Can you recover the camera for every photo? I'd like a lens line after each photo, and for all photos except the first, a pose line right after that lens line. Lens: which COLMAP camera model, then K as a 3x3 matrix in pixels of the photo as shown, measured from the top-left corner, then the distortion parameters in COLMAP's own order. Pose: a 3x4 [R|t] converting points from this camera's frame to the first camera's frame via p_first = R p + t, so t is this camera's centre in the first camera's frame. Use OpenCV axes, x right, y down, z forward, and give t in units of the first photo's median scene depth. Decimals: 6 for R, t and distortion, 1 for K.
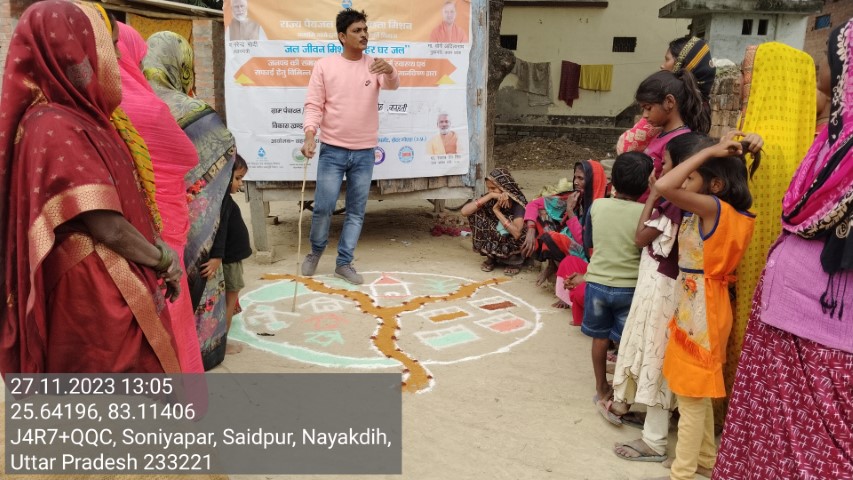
lens RADIAL K [[622.0, 0, 426.2], [0, 622.0, 237.2], [0, 0, 1]] dist [0.049593, -0.003236]
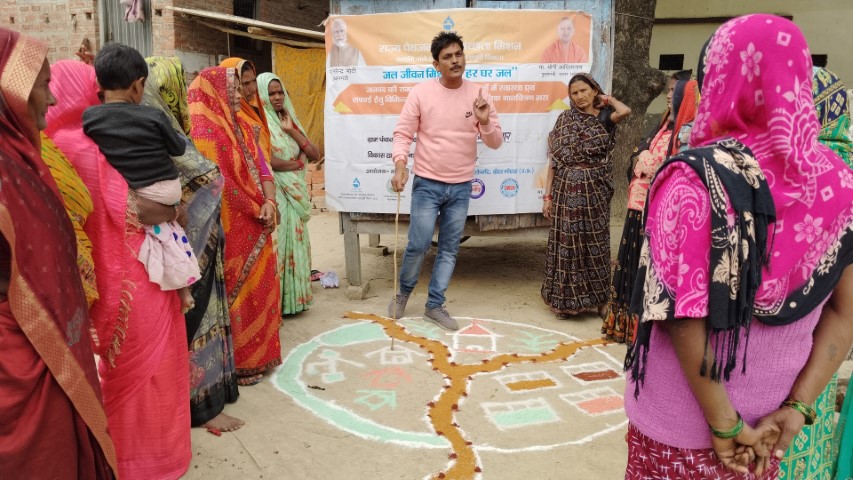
lens RADIAL K [[622.0, 0, 426.2], [0, 622.0, 237.2], [0, 0, 1]] dist [0.049593, -0.003236]
pose [[0.968053, 0.042782, -0.247068, 0.097742], [-0.052180, 0.998137, -0.031615, -0.036135], [0.245255, 0.043497, 0.968482, 0.139685]]
